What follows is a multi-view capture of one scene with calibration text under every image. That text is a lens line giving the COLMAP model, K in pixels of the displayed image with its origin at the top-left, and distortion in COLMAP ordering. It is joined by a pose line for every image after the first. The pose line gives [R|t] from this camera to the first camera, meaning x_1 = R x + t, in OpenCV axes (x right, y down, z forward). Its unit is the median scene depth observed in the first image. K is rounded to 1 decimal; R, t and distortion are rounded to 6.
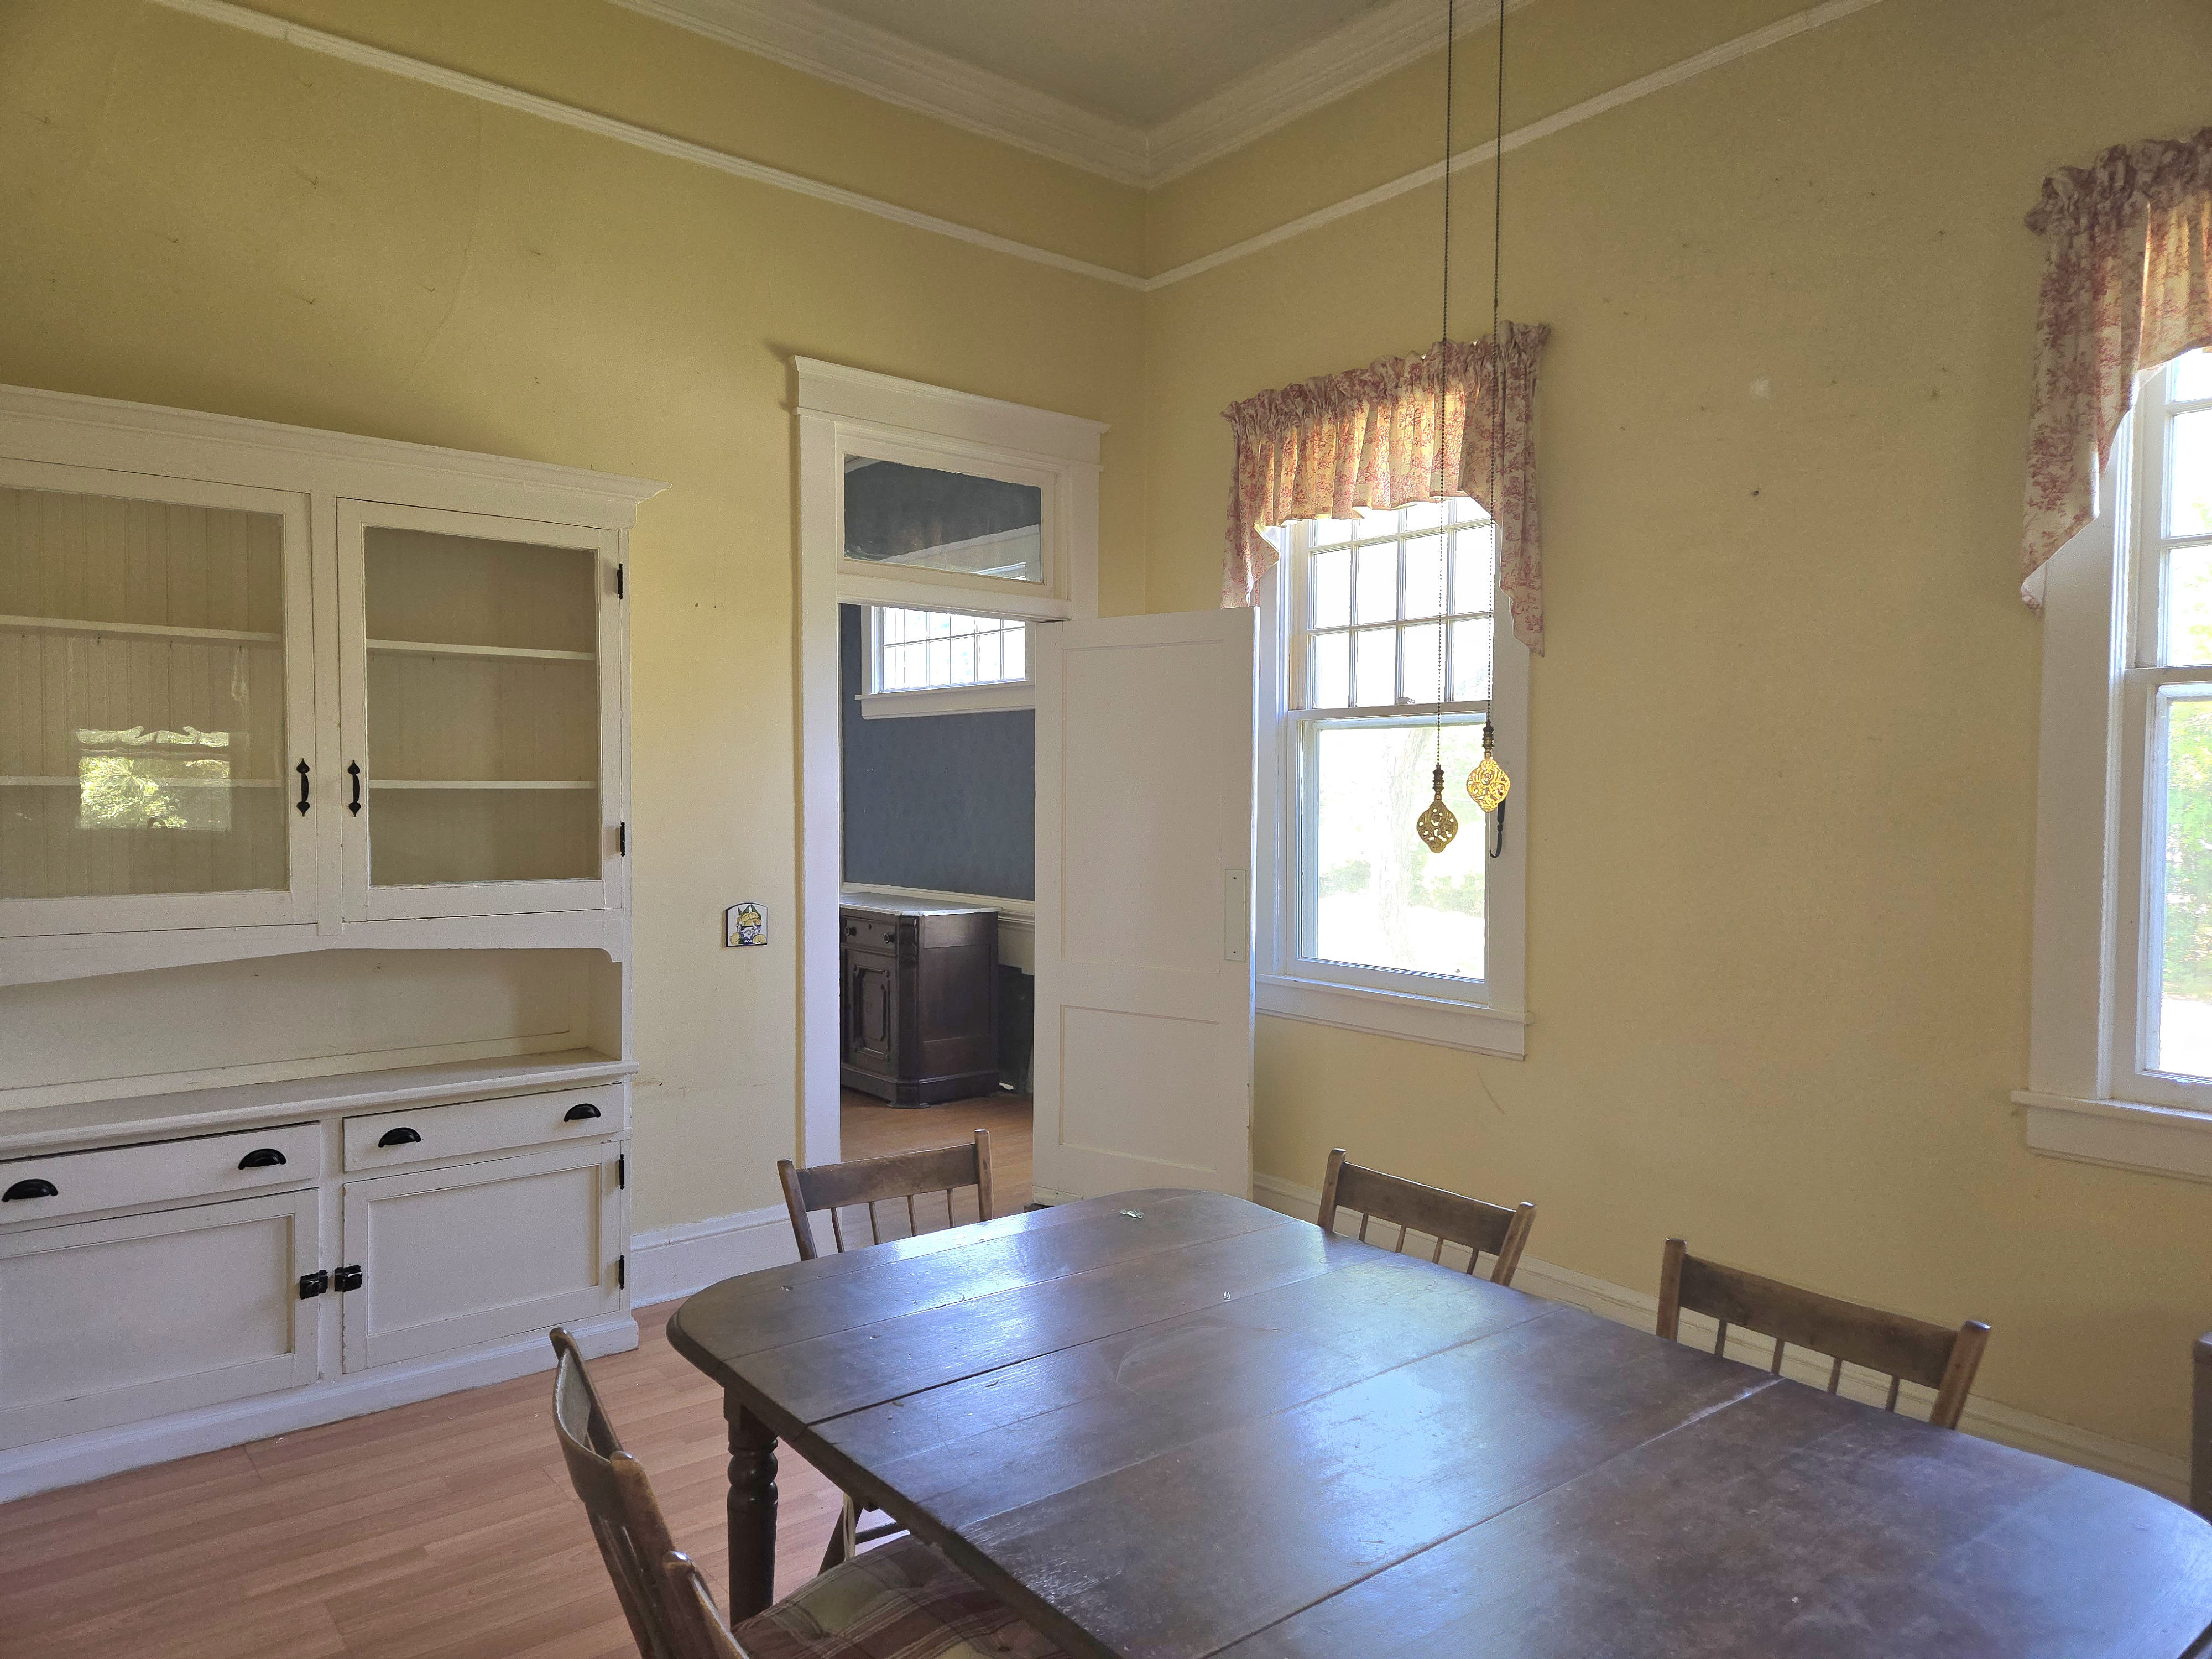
lens RADIAL K [[1475.6, 0, 1111.1], [0, 1475.6, 823.5], [0, 0, 1]] dist [0.053483, -0.034107]
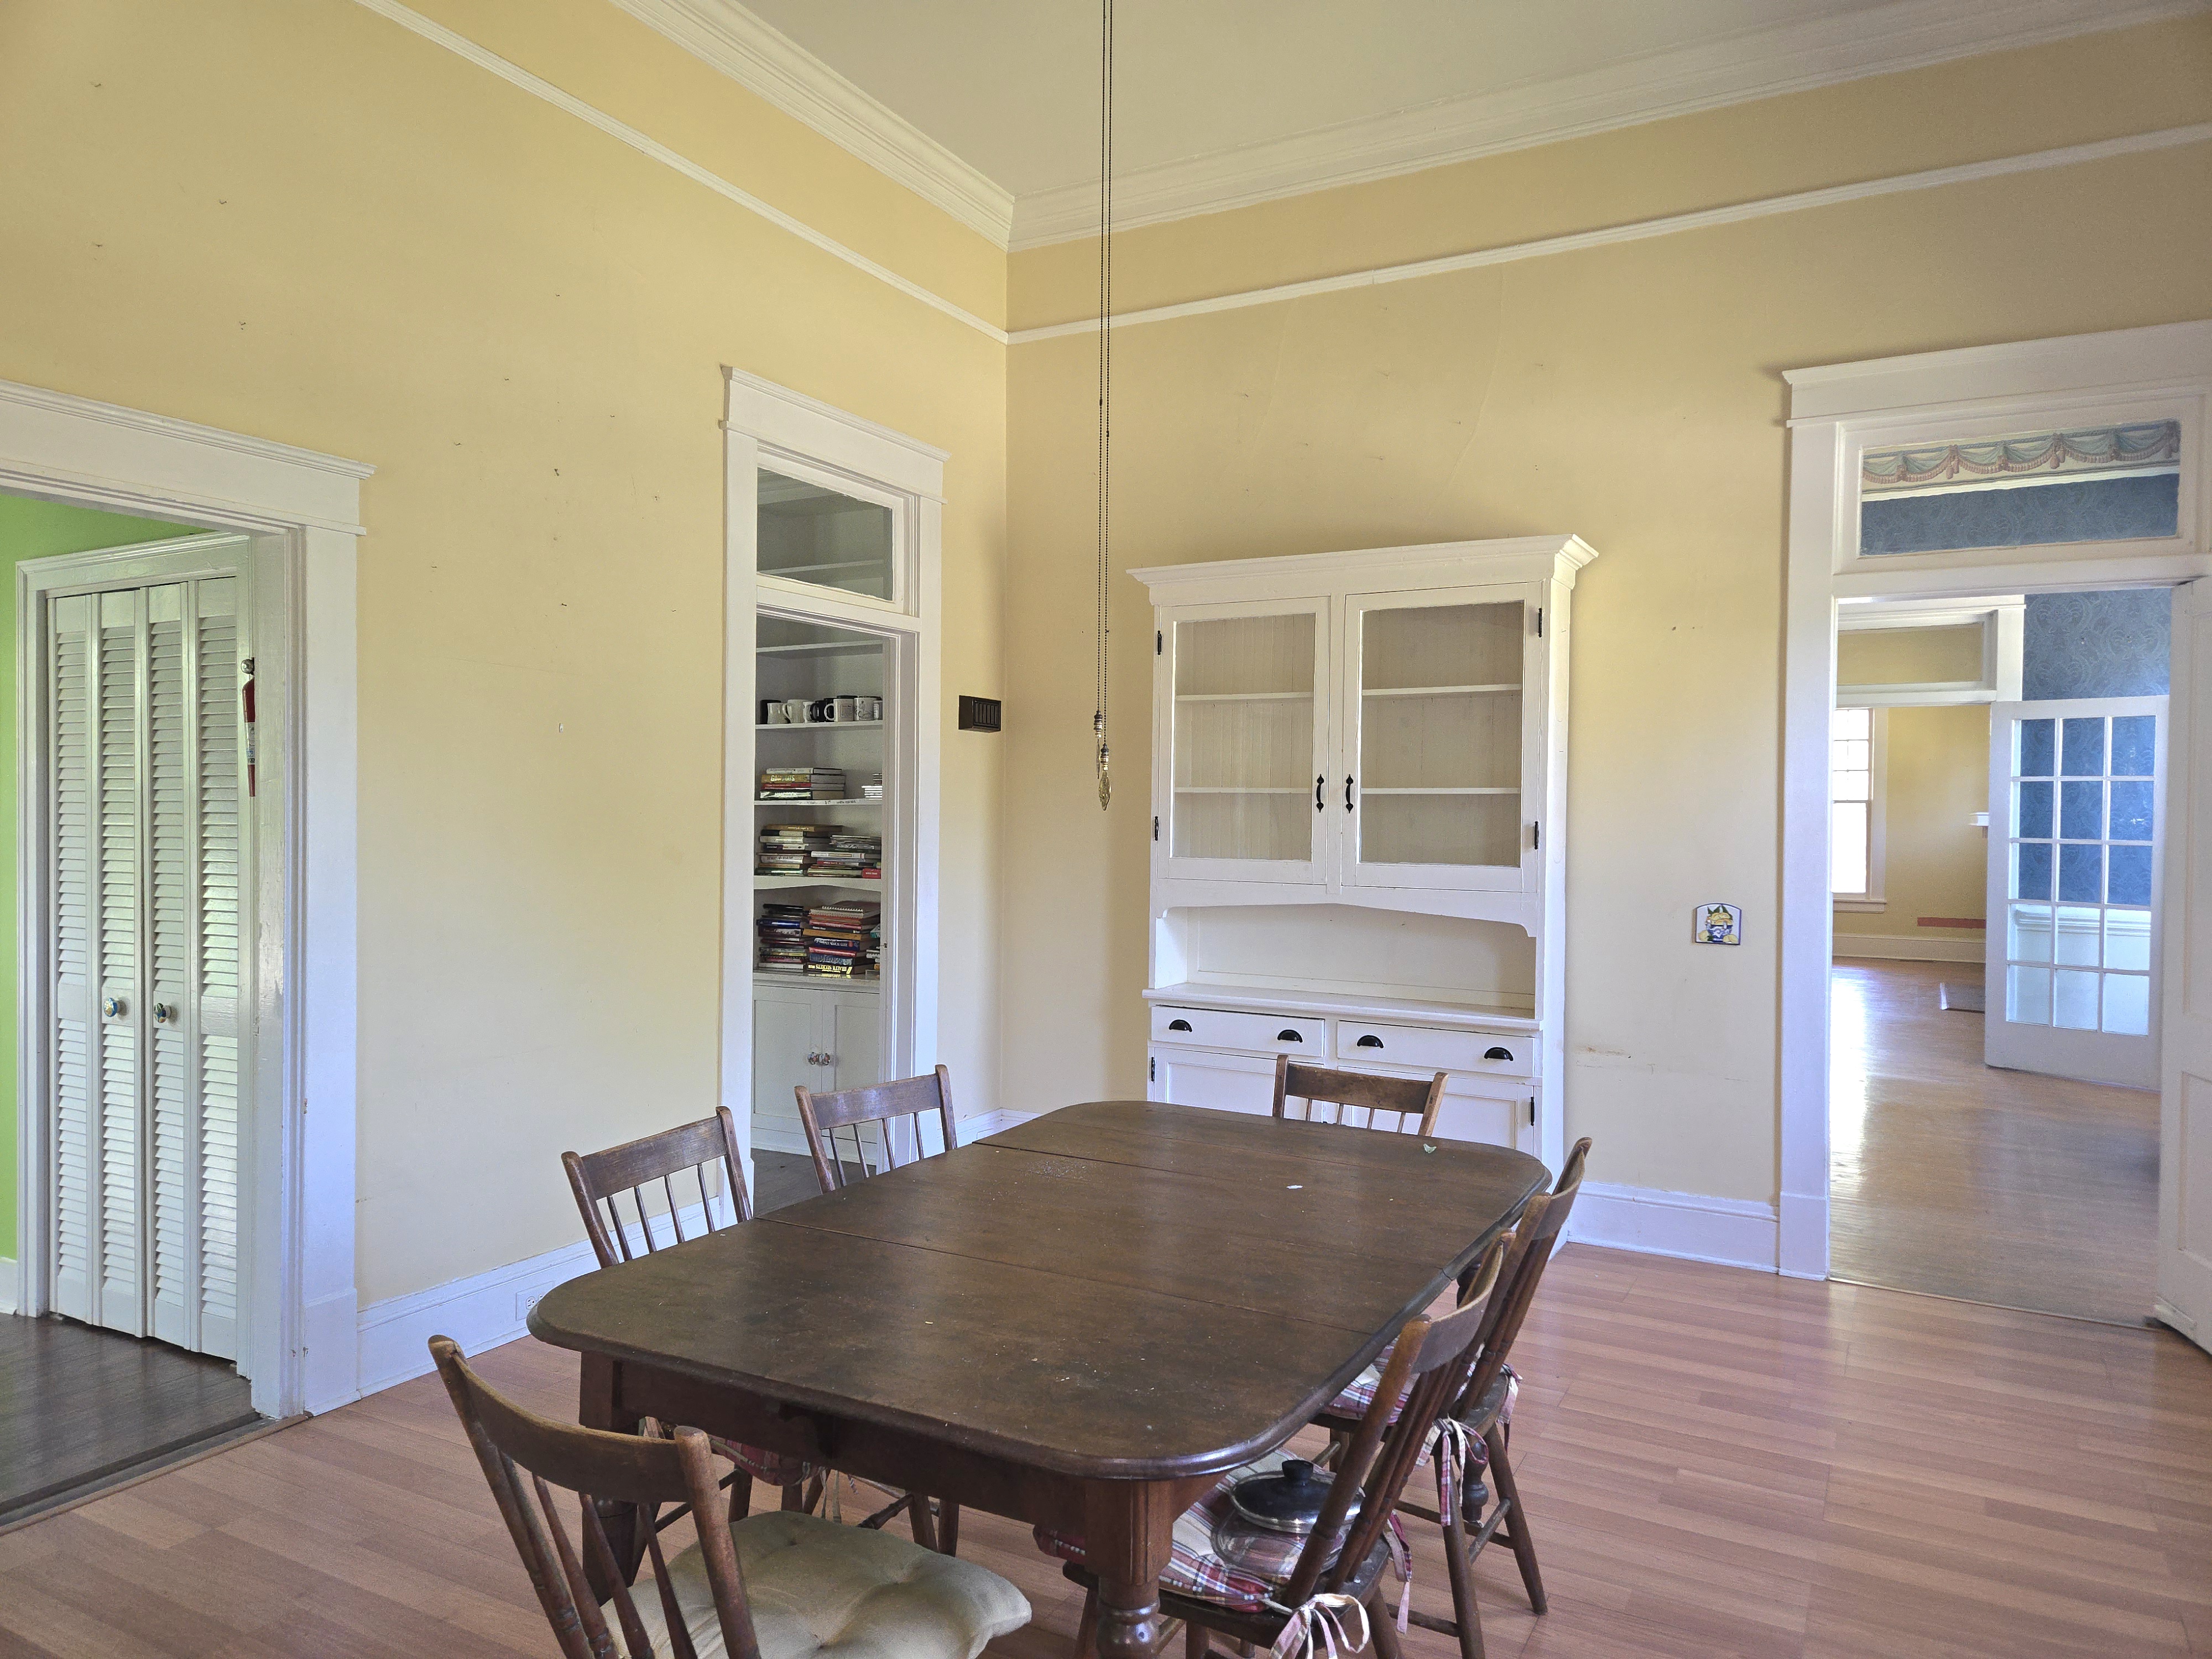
lens RADIAL K [[1475.6, 0, 1109.1], [0, 1475.6, 824.2], [0, 0, 1]] dist [0.053483, -0.034107]
pose [[0.355758, 0.007333, -0.934549, 0.680430], [-0.031400, 0.999498, -0.004110, 0.017477], [0.934050, 0.030807, 0.355810, 0.247051]]
